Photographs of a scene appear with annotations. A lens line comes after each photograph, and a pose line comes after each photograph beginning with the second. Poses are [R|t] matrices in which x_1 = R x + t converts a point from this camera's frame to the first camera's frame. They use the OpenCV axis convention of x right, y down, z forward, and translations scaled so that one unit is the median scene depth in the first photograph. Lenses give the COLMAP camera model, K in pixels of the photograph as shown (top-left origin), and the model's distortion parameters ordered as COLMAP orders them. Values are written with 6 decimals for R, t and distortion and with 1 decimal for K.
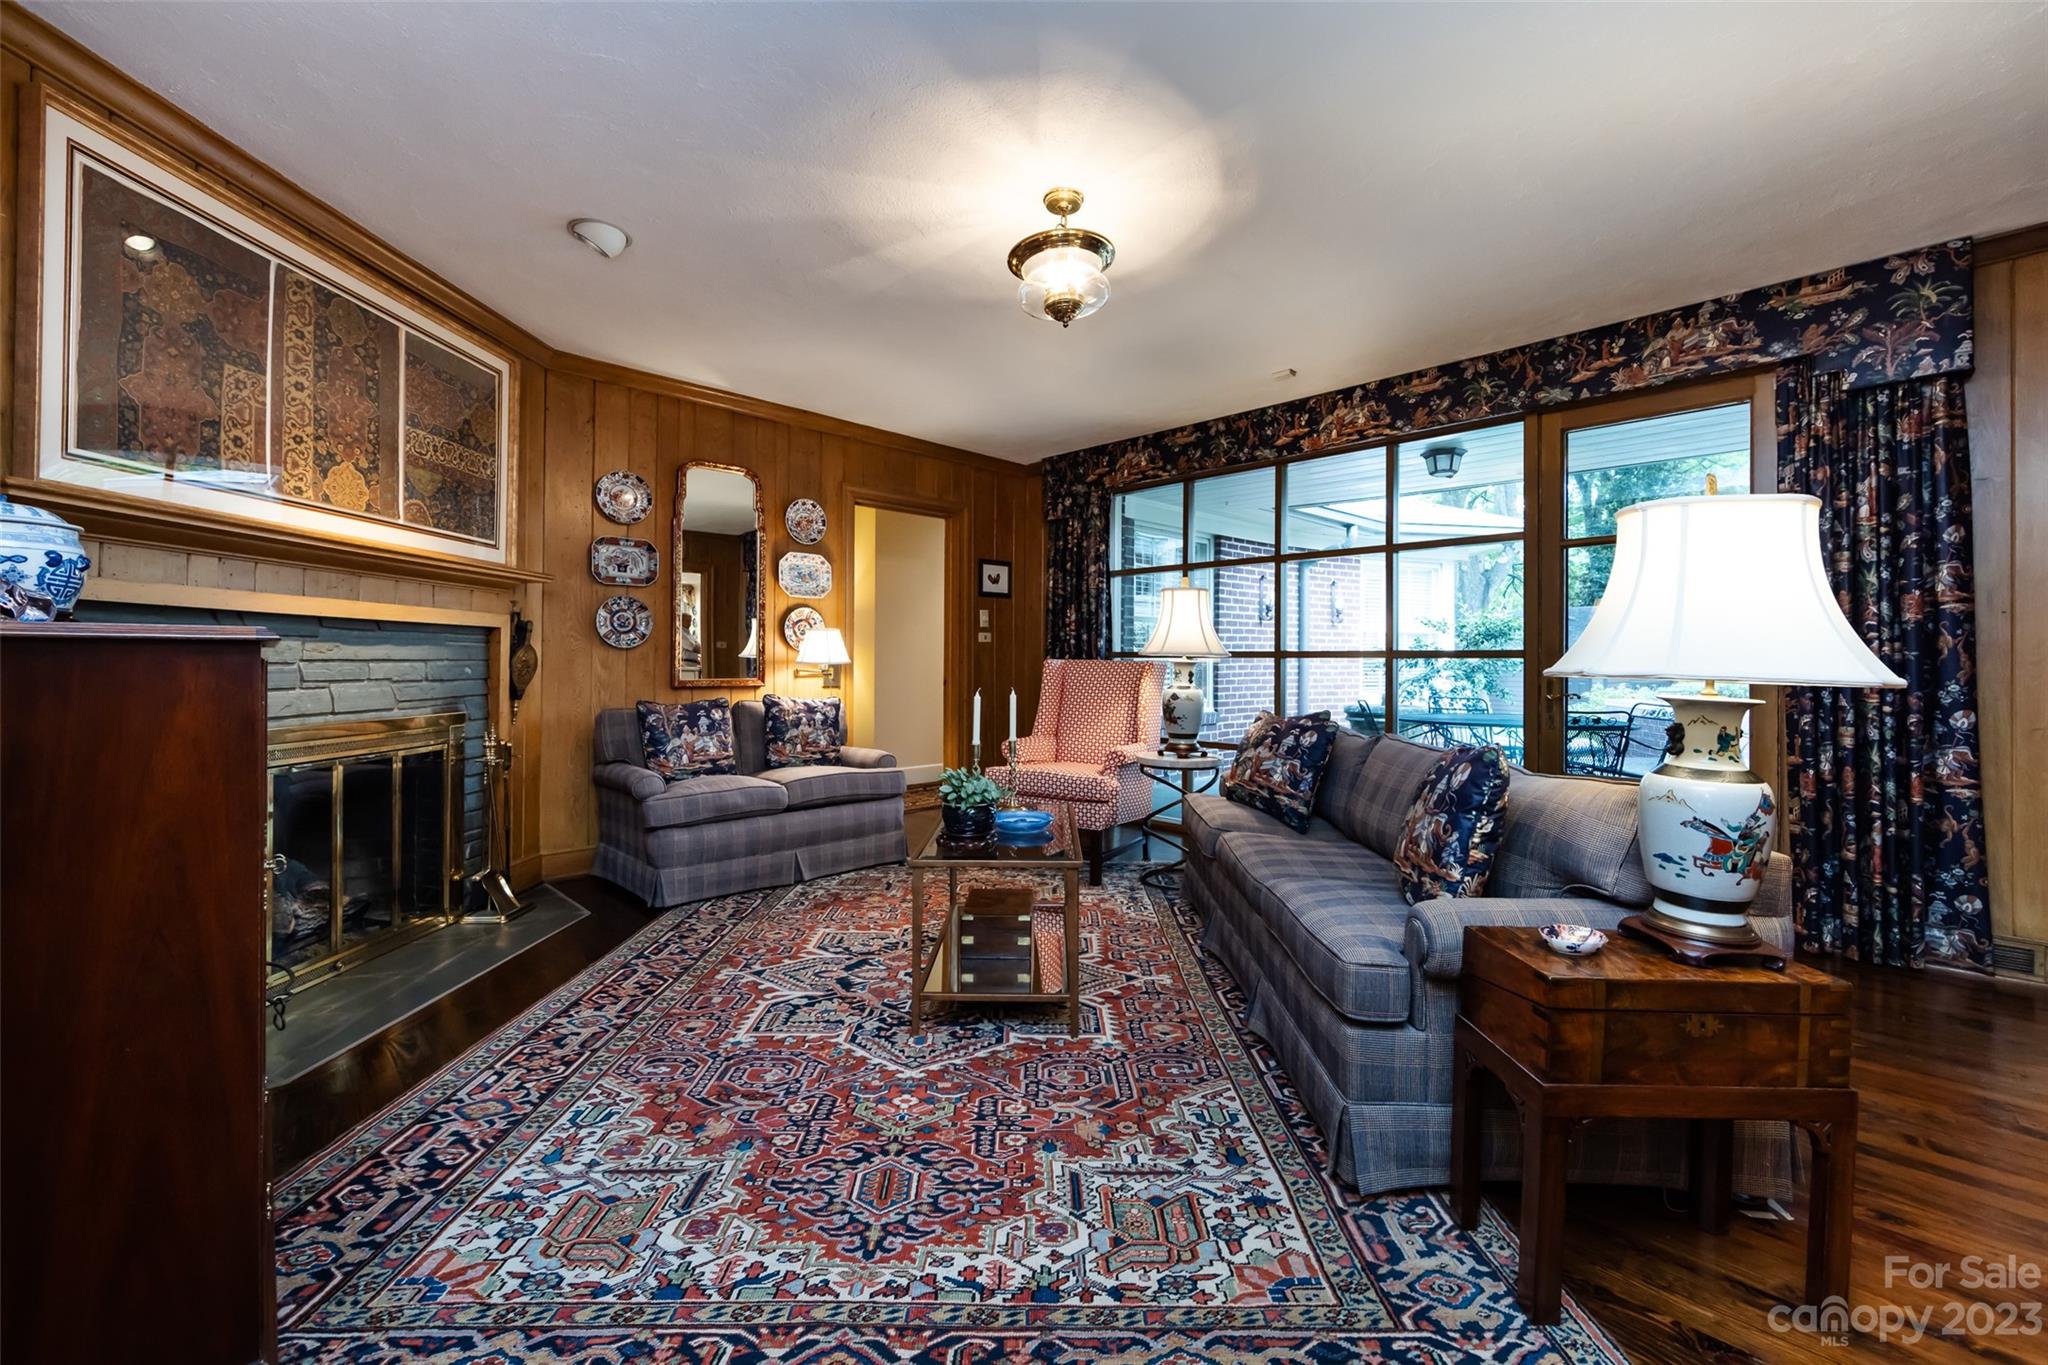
lens RADIAL K [[812.1, 0, 1031.6], [0, 812.1, 663.8], [0, 0, 1]] dist [-0.002540, -0.000641]
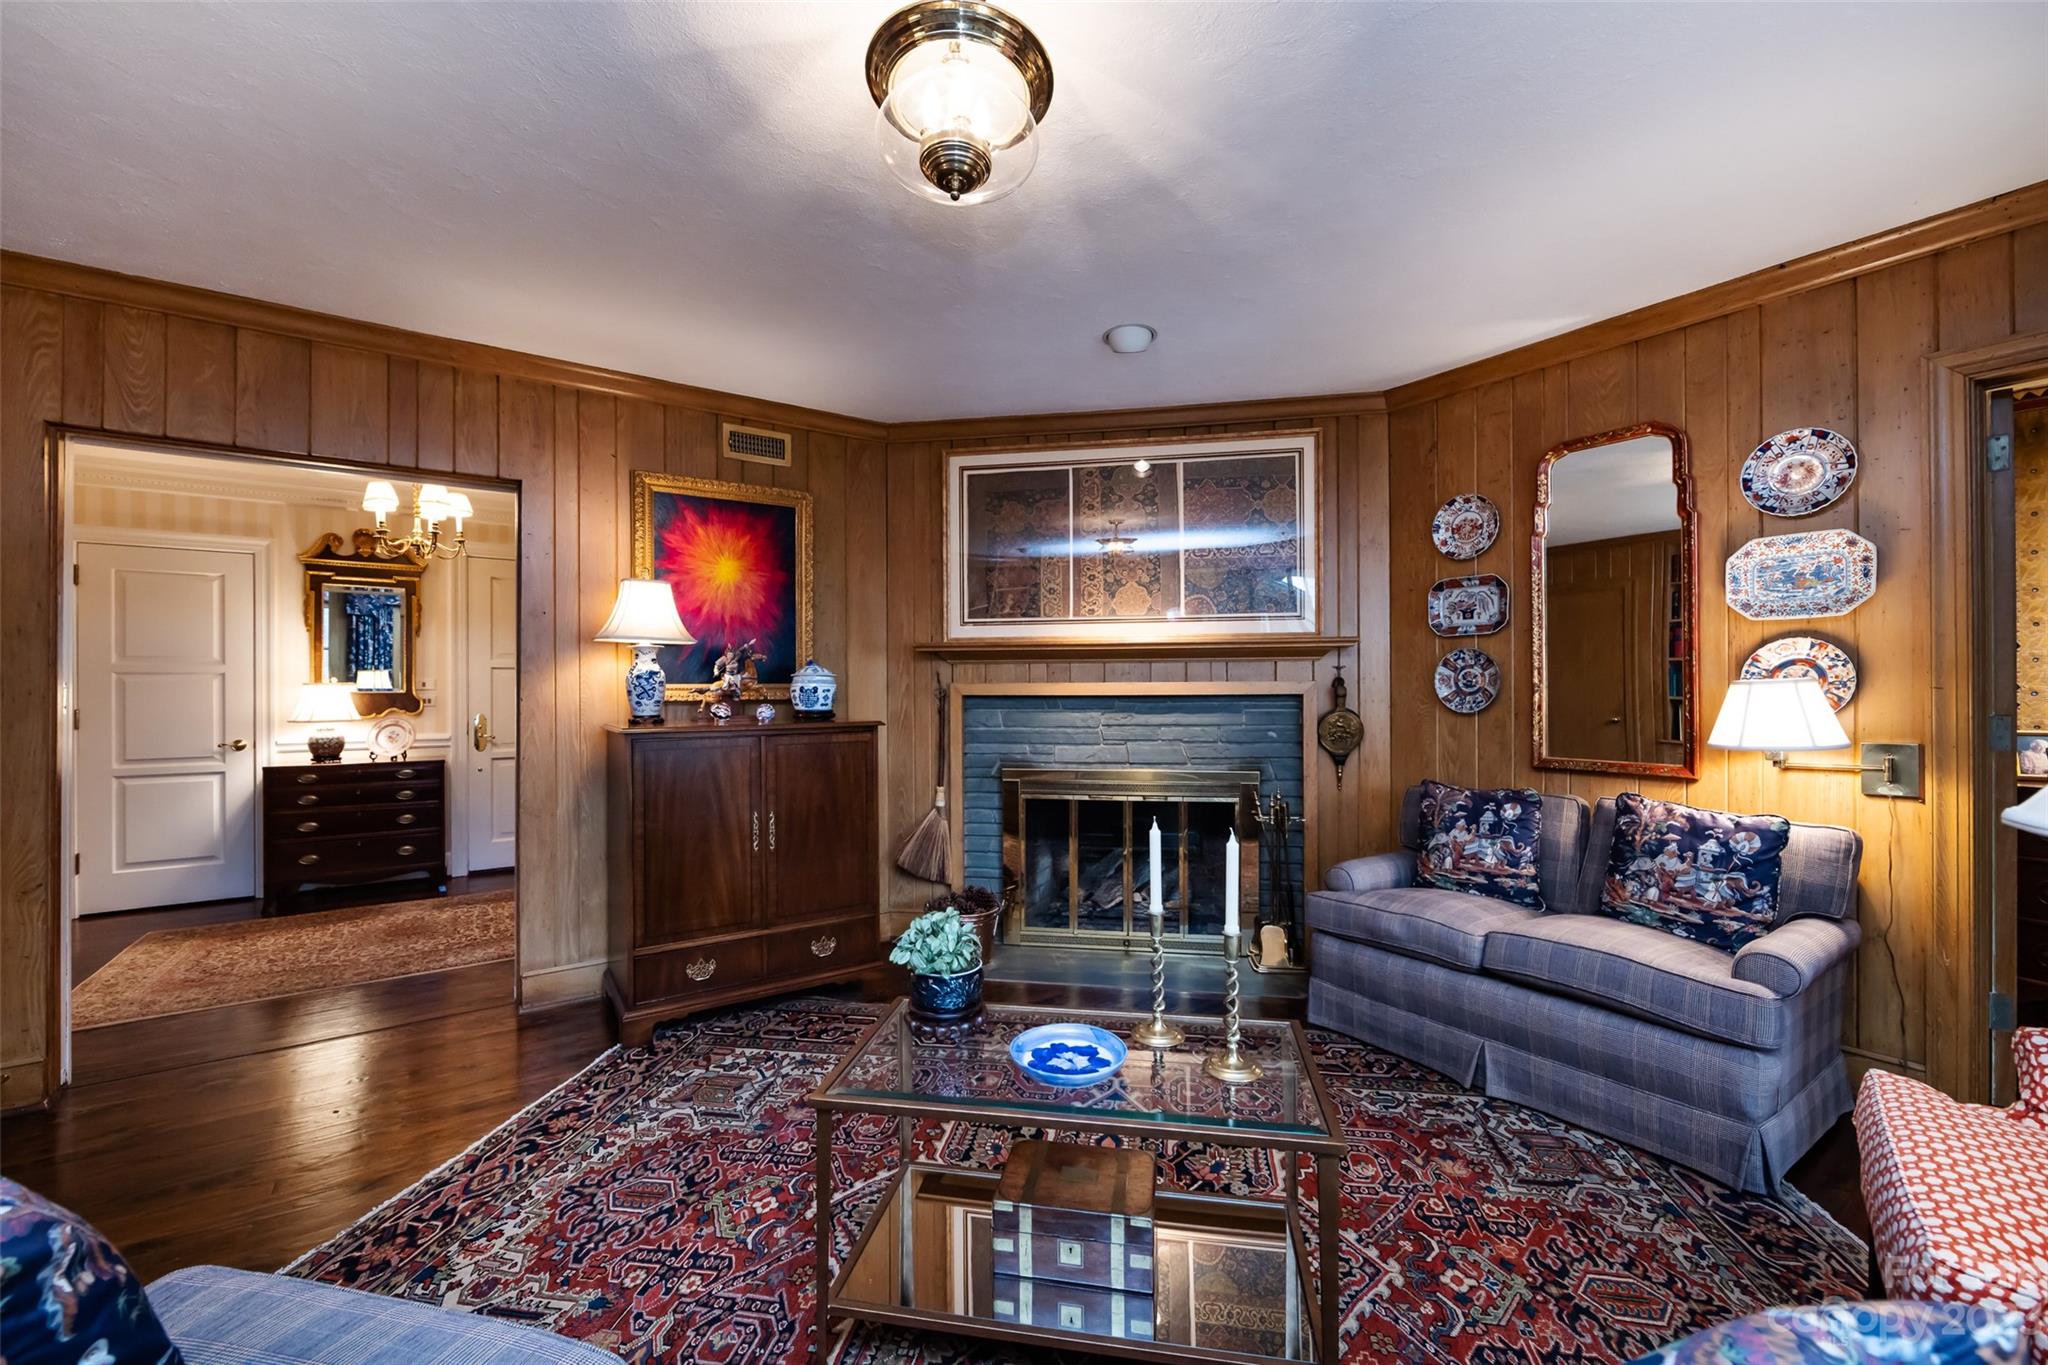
lens RADIAL K [[812.1, 0, 1033.4], [0, 812.1, 691.0], [0, 0, 1]] dist [-0.002540, -0.000641]
pose [[-0.153631, -0.000310, -0.988128, 0.437056], [0.001574, 0.999999, -0.000559, -0.049770], [0.988127, -0.001641, -0.153630, 0.833703]]
